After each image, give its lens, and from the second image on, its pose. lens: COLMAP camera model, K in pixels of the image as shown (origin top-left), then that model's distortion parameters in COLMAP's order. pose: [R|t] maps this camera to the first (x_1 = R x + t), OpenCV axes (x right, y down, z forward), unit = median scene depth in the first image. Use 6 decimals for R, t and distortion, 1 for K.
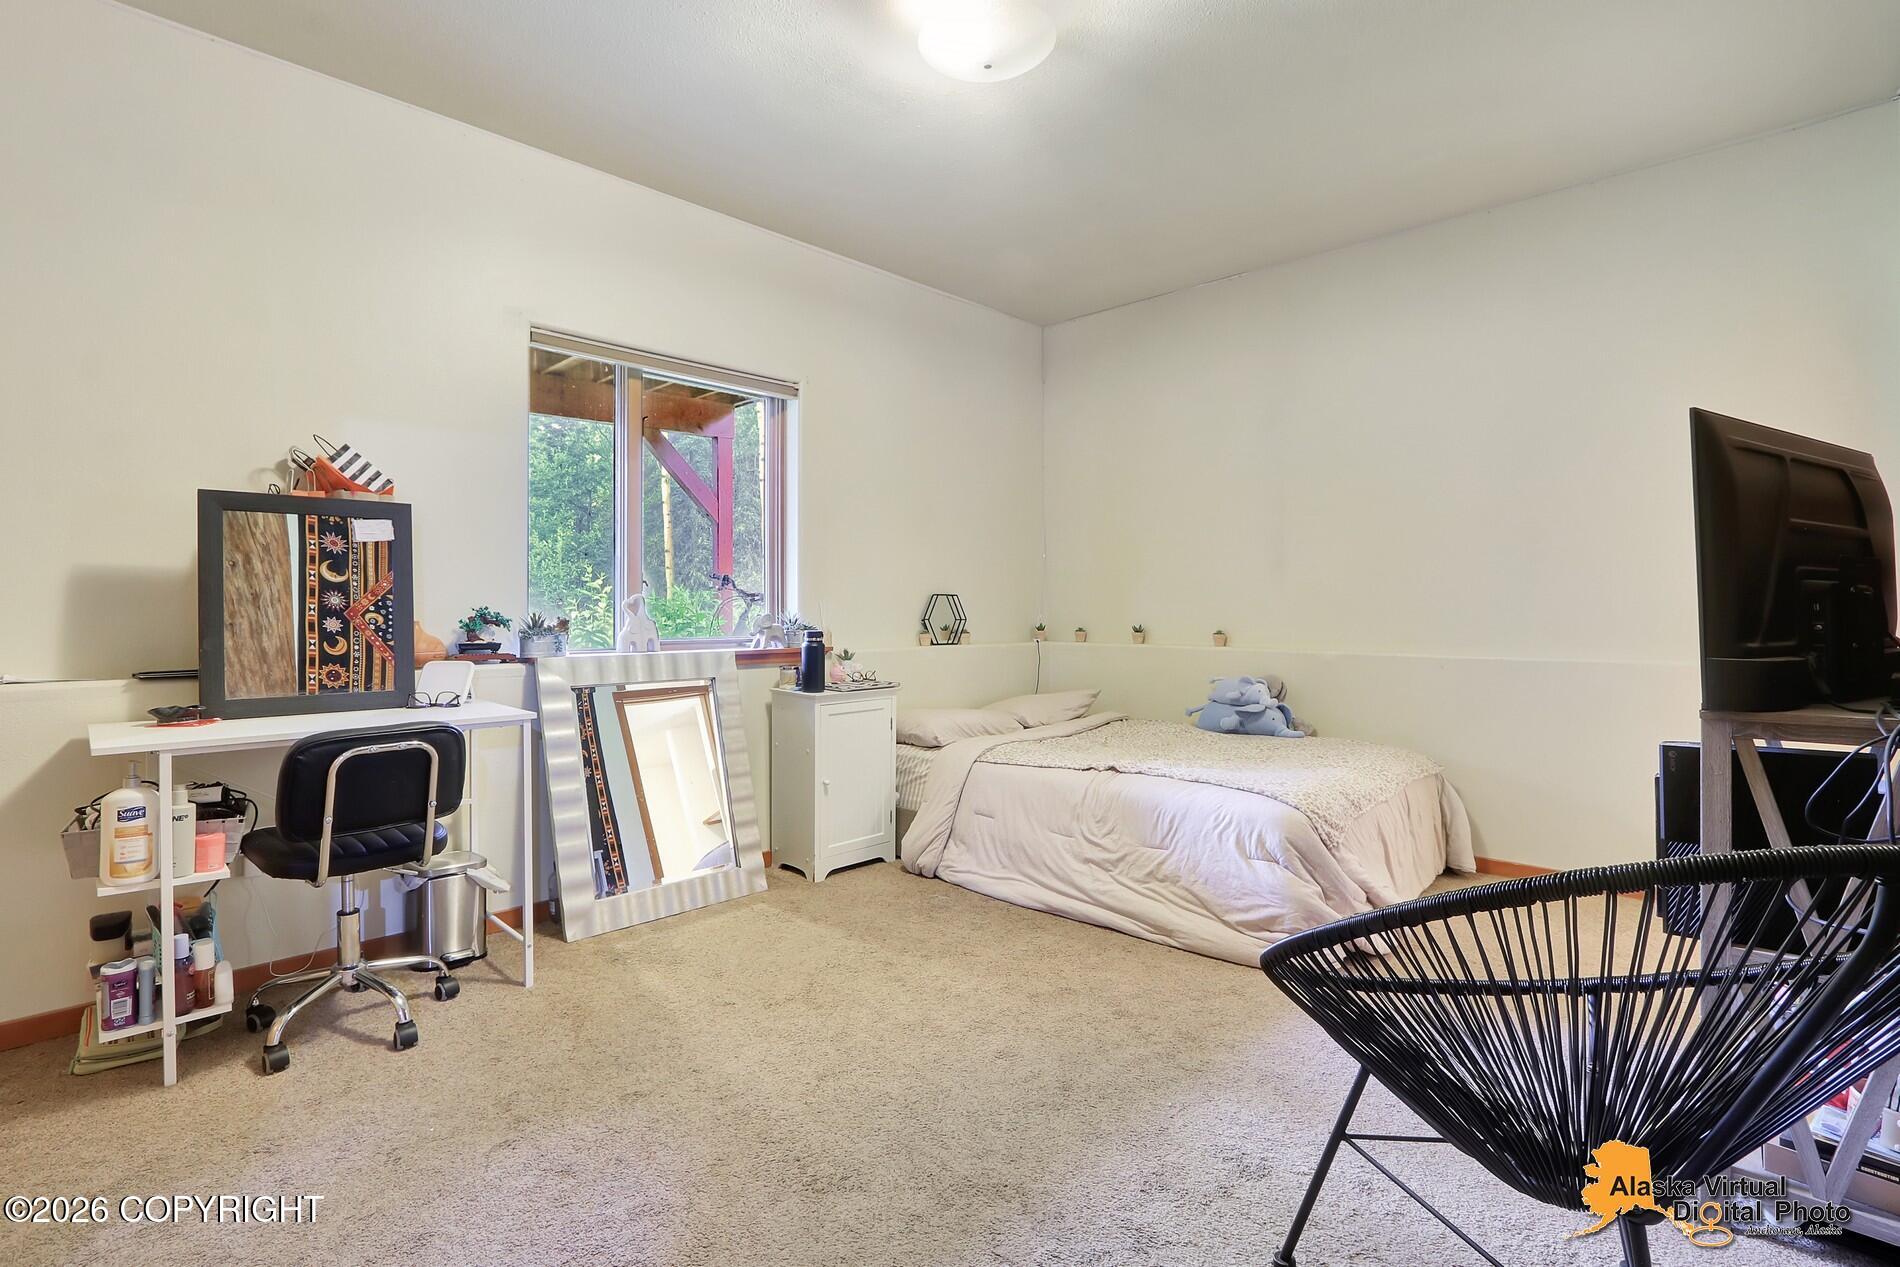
lens RADIAL K [[906.6, 0, 942.6], [0, 906.6, 605.6], [0, 0, 1]] dist [-0.012635, 0.000276]
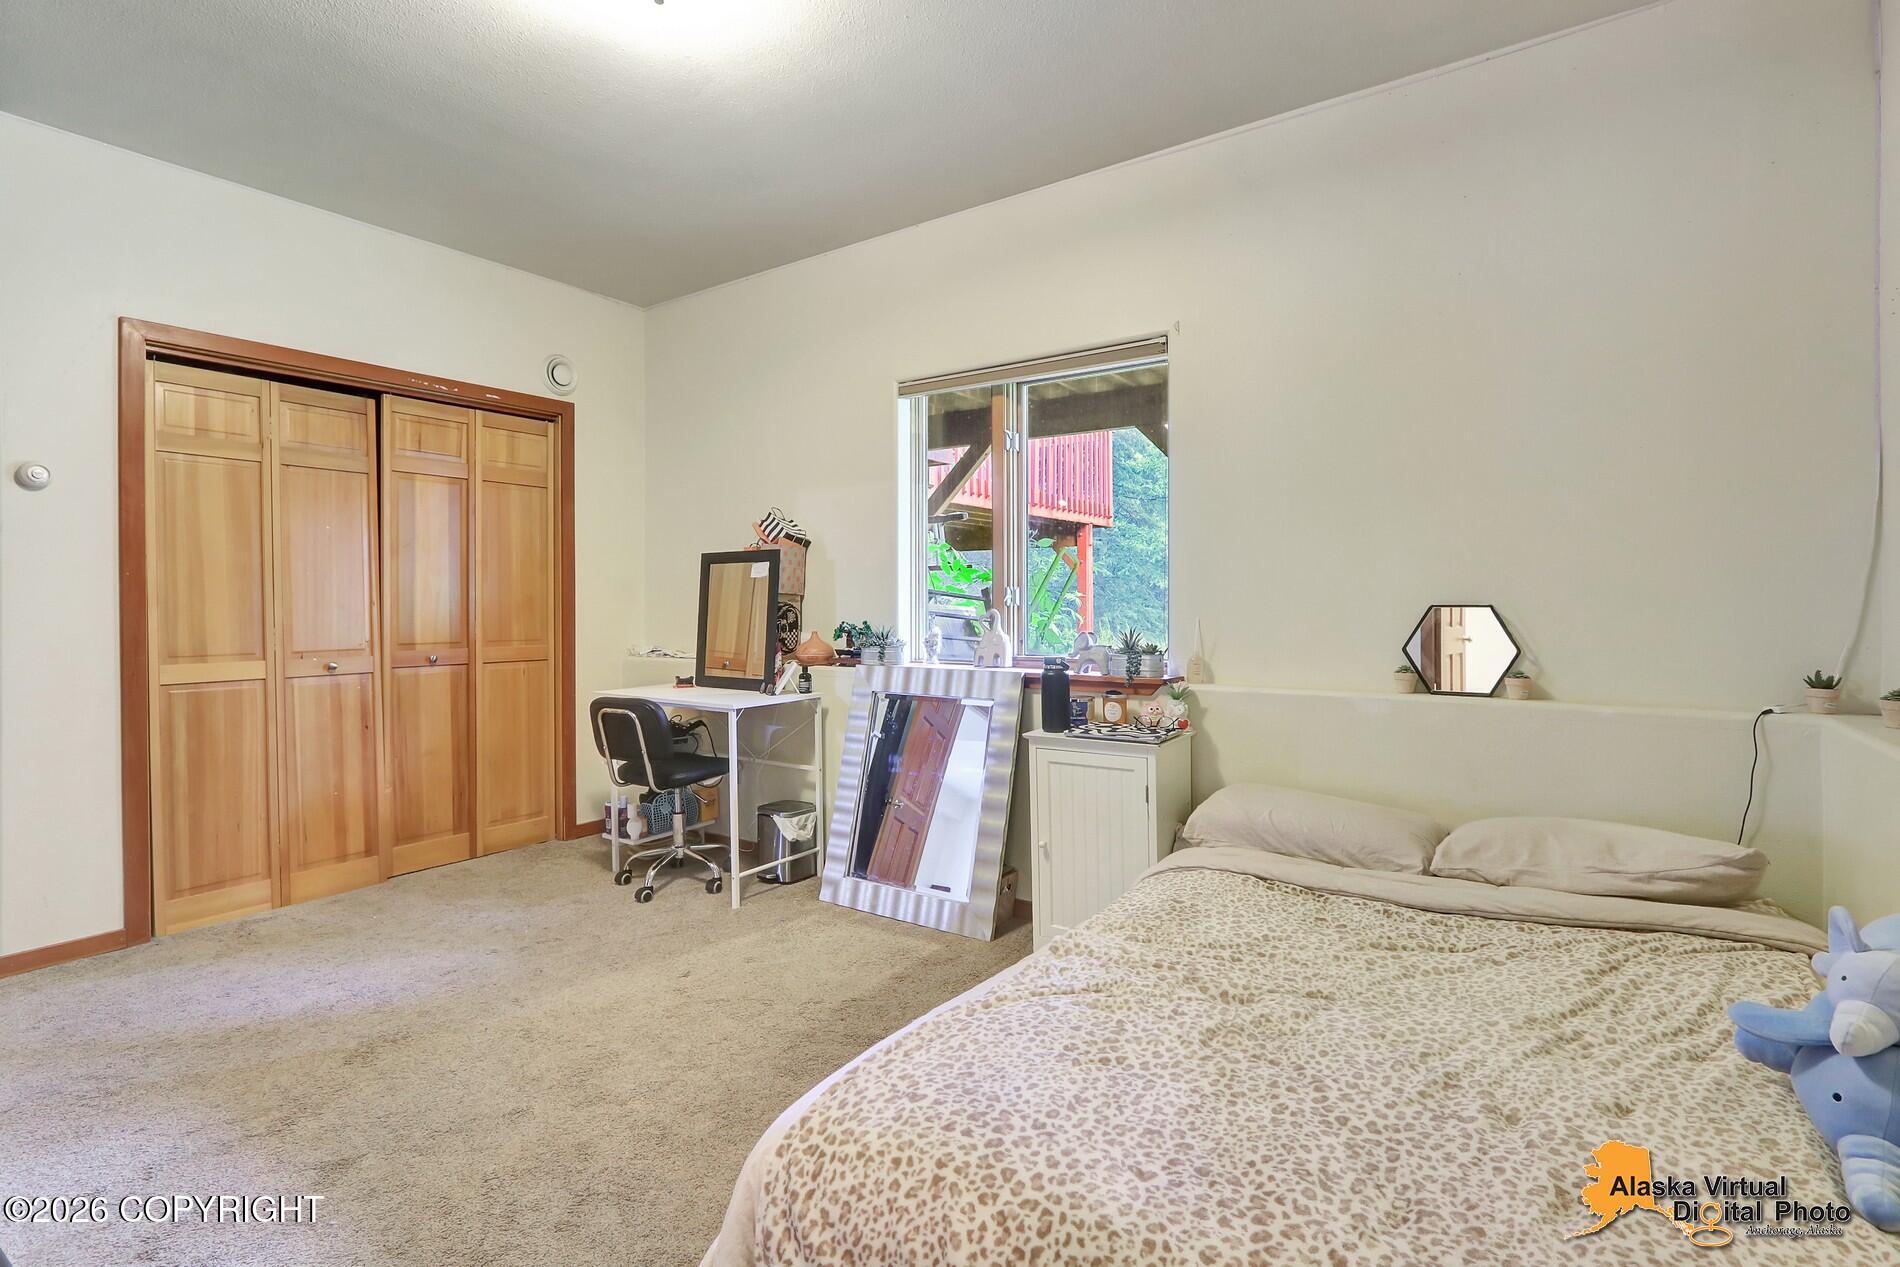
lens RADIAL K [[906.6, 0, 942.6], [0, 906.6, 605.6], [0, 0, 1]] dist [-0.012635, 0.000276]
pose [[0.160835, 0.011601, -0.986913, 0.741802], [0.010420, 0.999855, 0.013451, -0.035232], [0.986926, -0.012447, 0.160691, 0.886918]]
